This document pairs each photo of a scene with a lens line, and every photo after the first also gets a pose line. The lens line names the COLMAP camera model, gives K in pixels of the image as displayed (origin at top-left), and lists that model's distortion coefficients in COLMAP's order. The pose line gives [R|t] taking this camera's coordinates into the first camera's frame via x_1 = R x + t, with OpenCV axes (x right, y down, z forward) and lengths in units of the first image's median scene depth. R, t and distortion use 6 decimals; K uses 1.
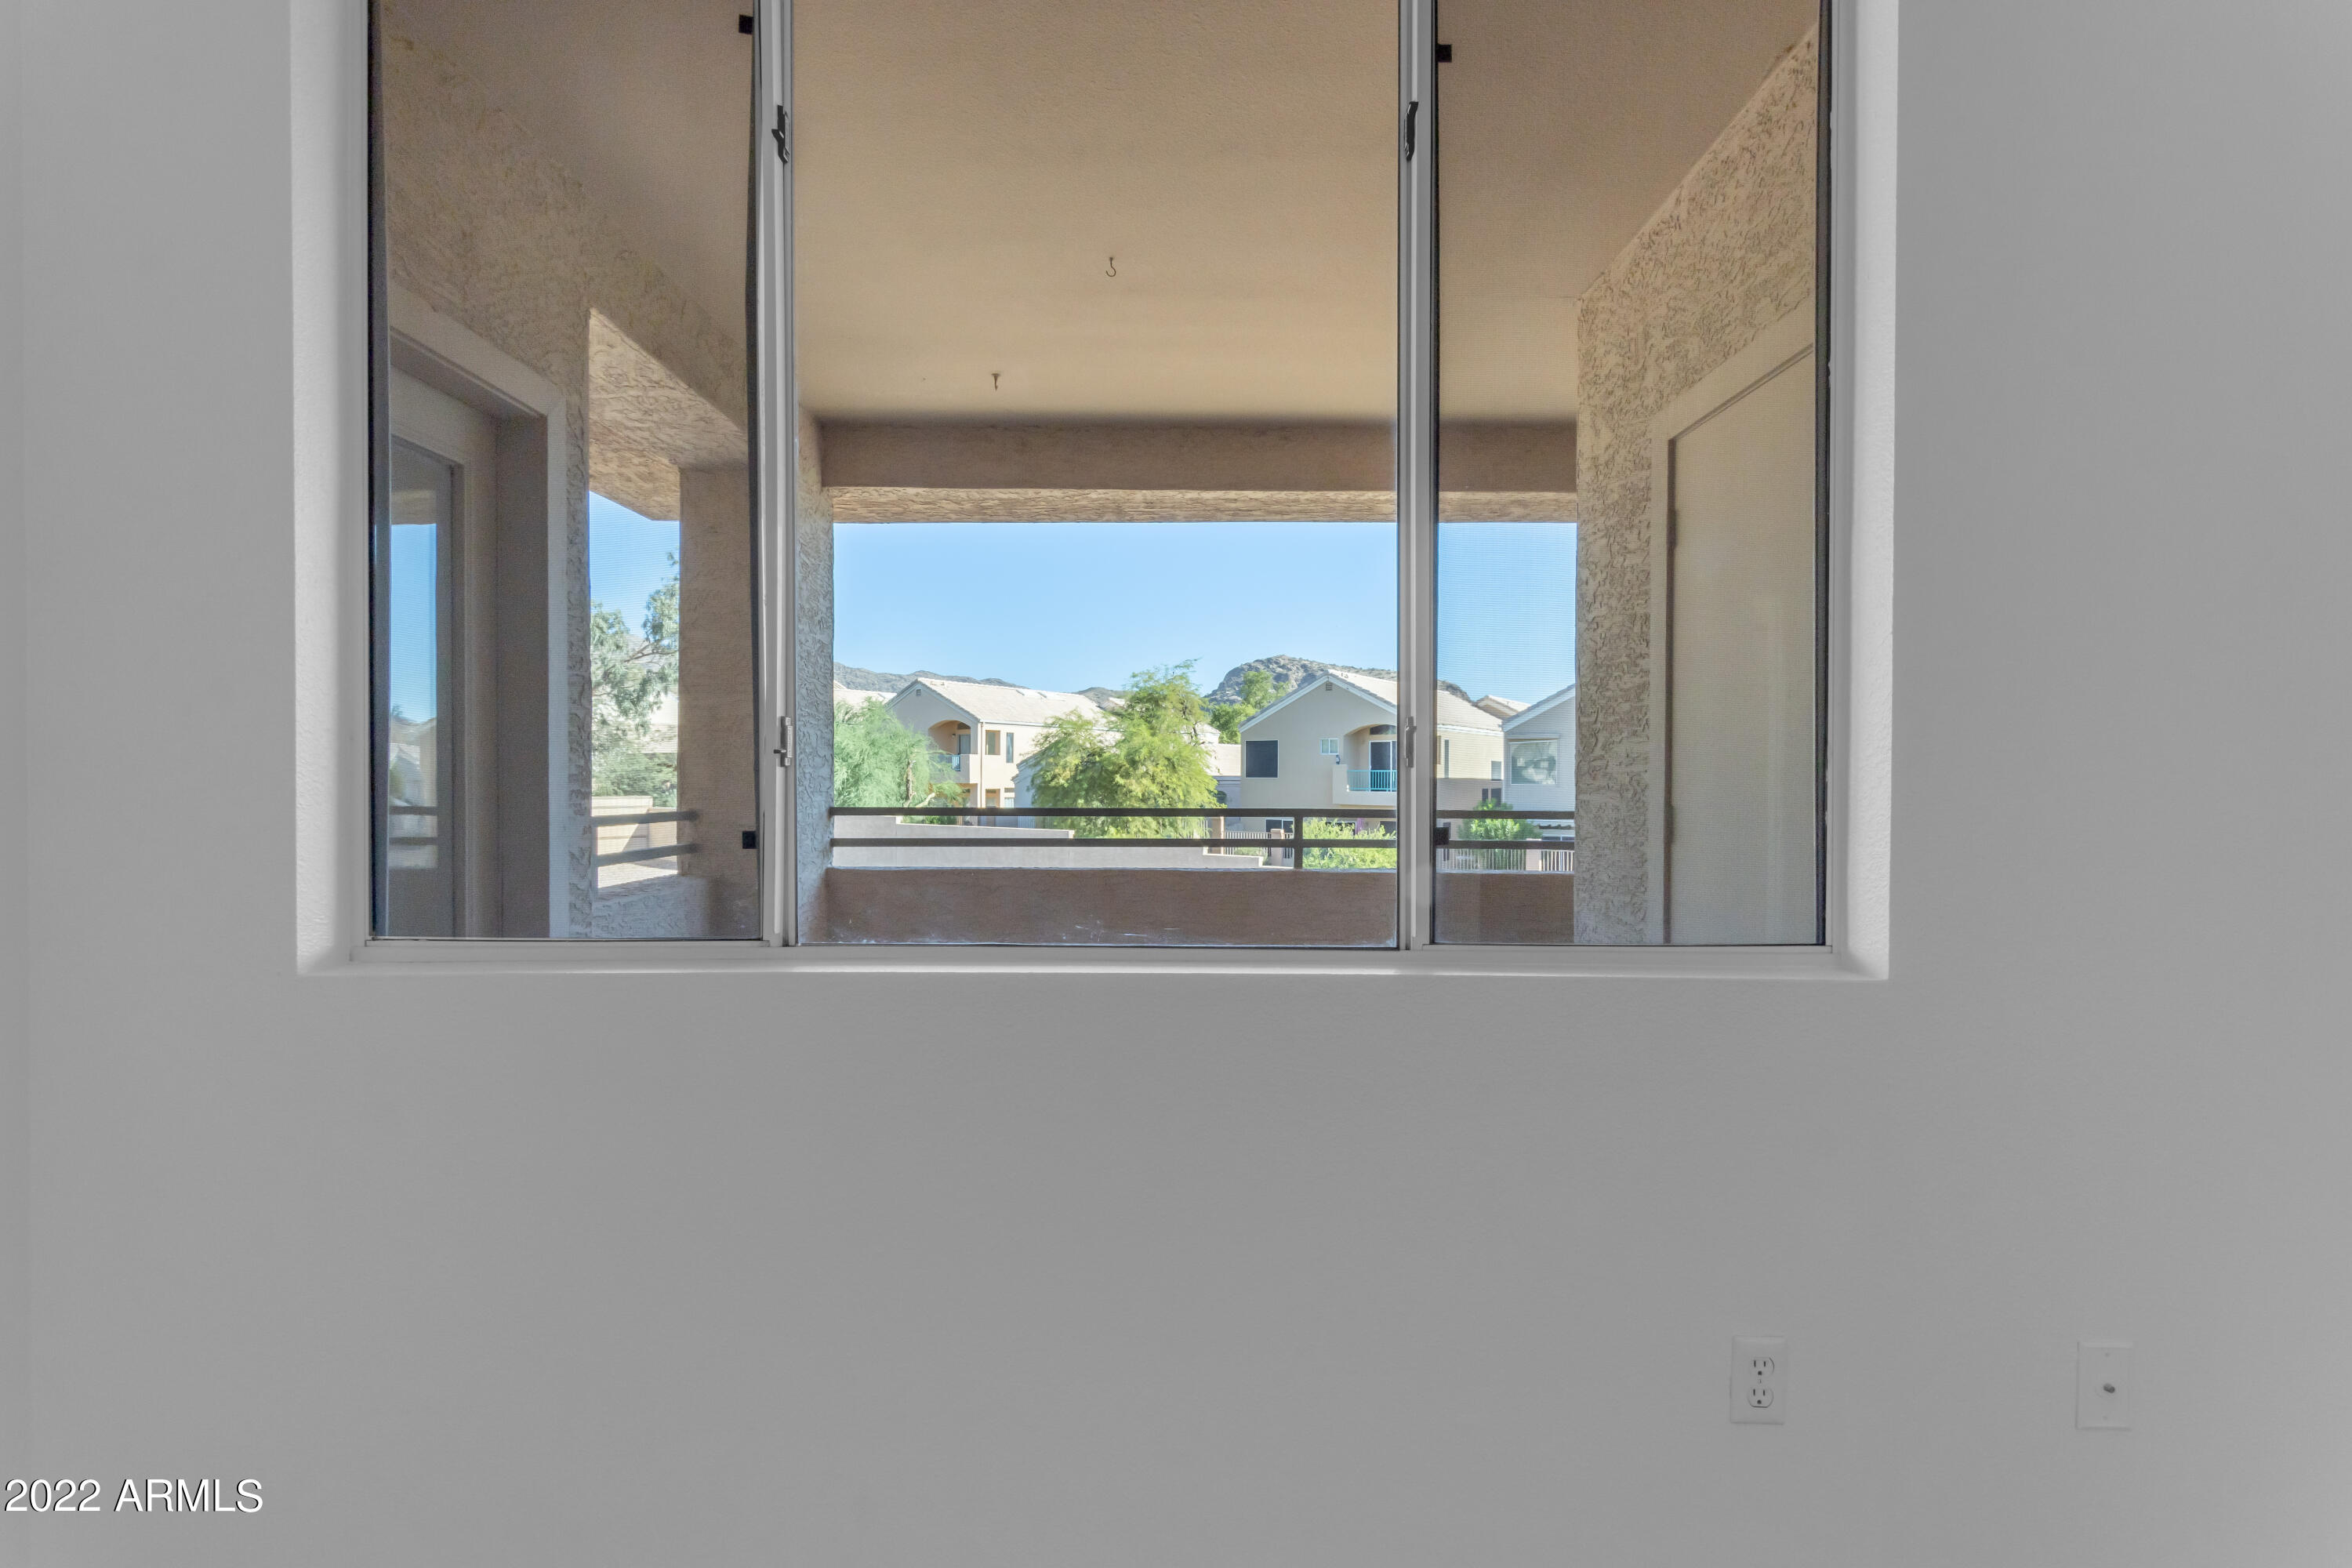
lens RADIAL K [[1079.4, 0, 1169.1], [0, 1079.4, 786.4], [0, 0, 1]] dist [0.001171, 0.000700]
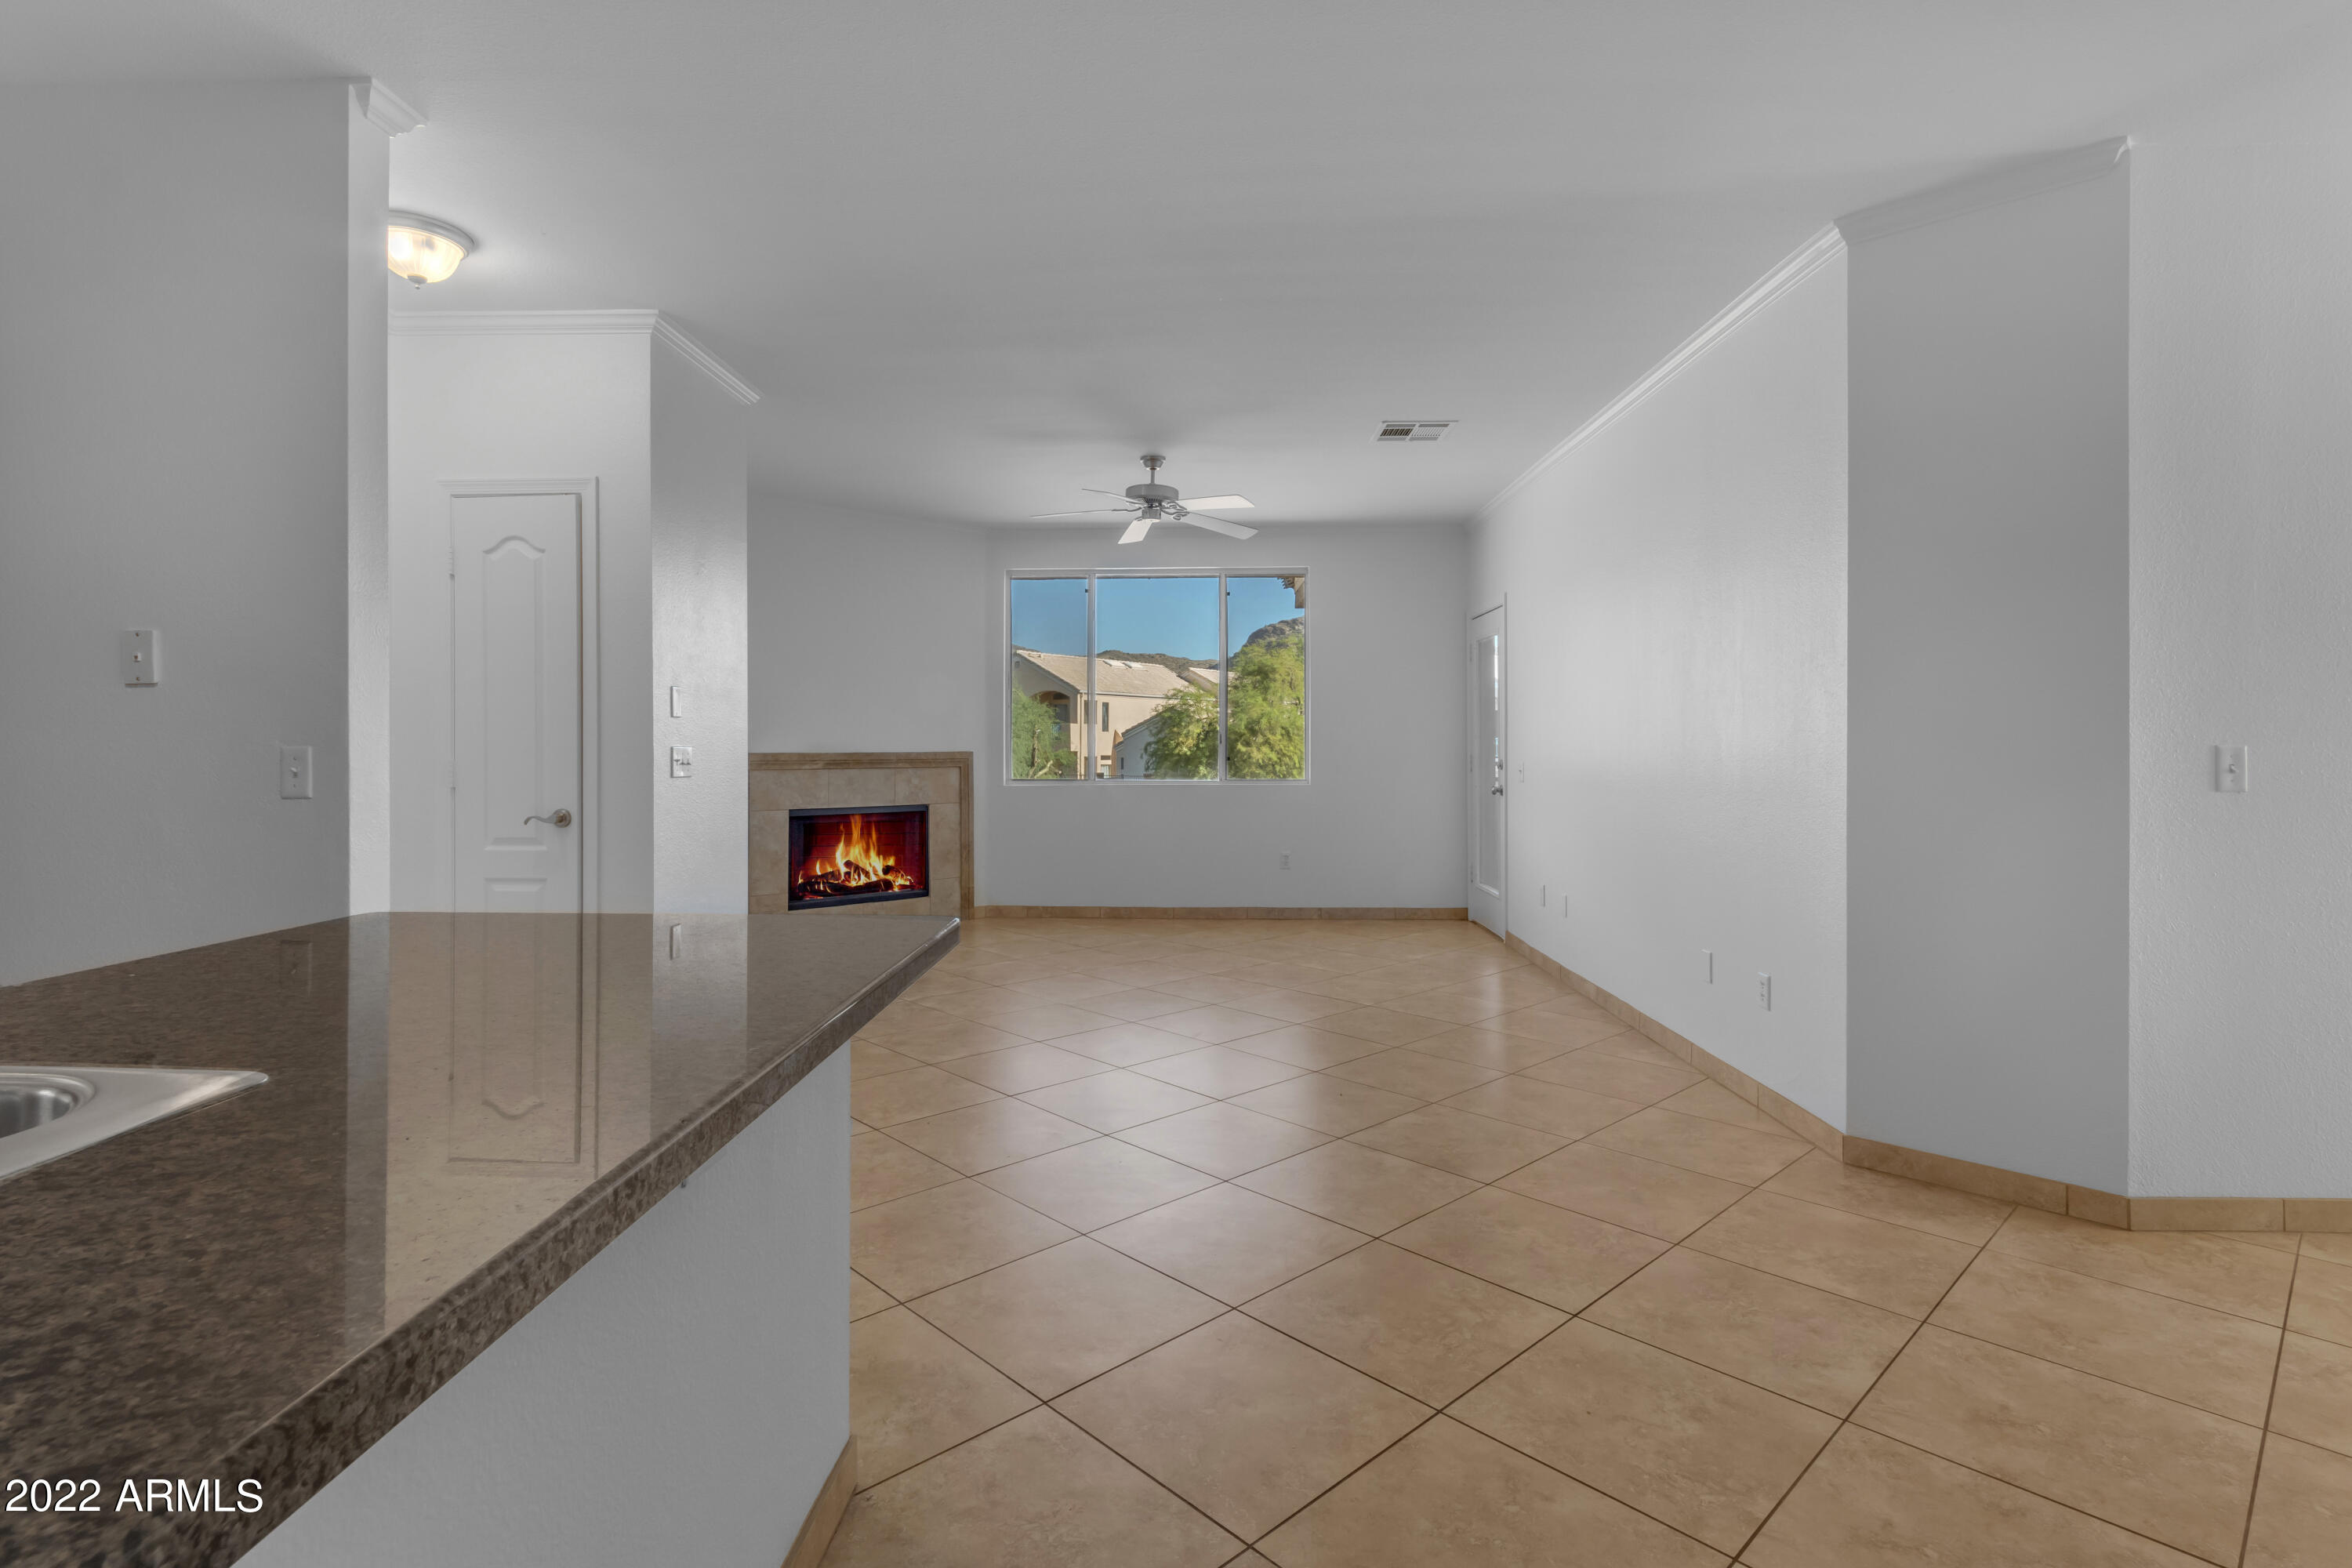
lens RADIAL K [[1139.6, 0, 1153.9], [0, 1139.6, 743.0], [0, 0, 1]] dist [0.002875, 0.000577]
pose [[0.999533, -0.001883, -0.030487, -0.095964], [0.001565, 0.999944, -0.010459, 0.000953], [0.030505, 0.010407, 0.999480, -0.135947]]
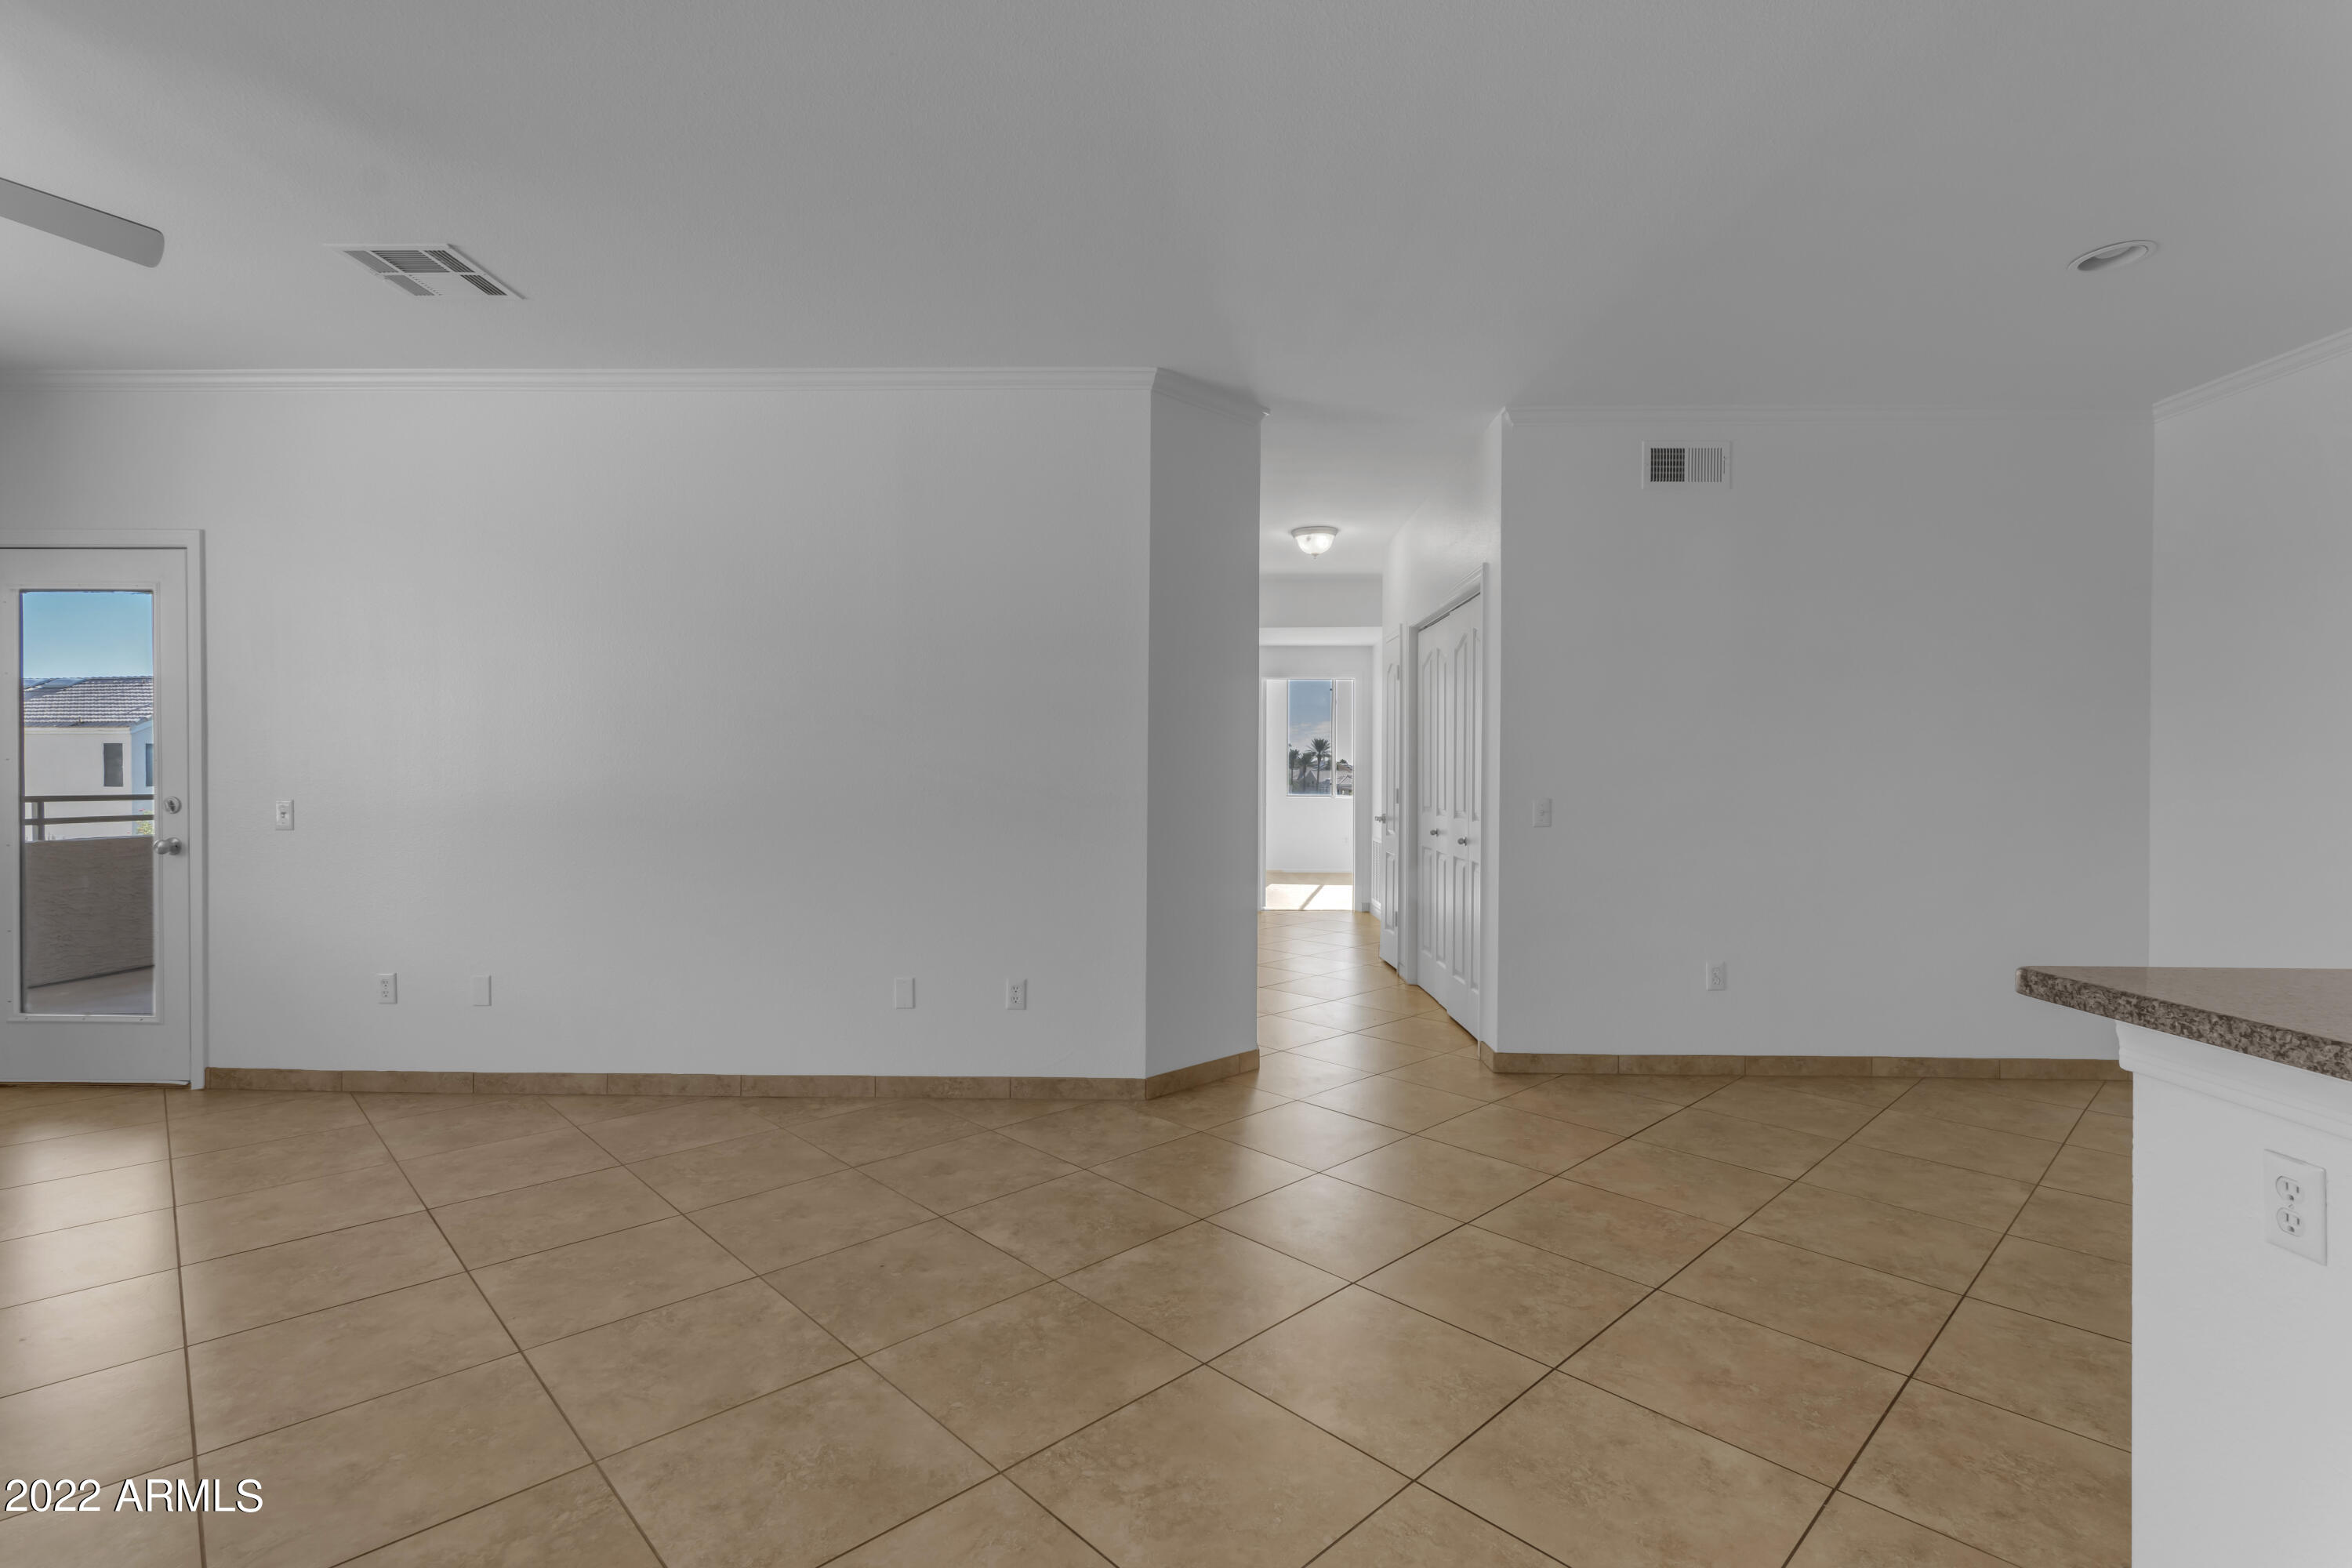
lens RADIAL K [[1079.4, 0, 1169.1], [0, 1079.4, 786.4], [0, 0, 1]] dist [0.001171, 0.000700]
pose [[0.018047, -0.014100, 0.999738, -0.151276], [0.004615, 0.999891, 0.014018, -0.000315], [-0.999826, 0.004361, 0.018111, -0.052591]]
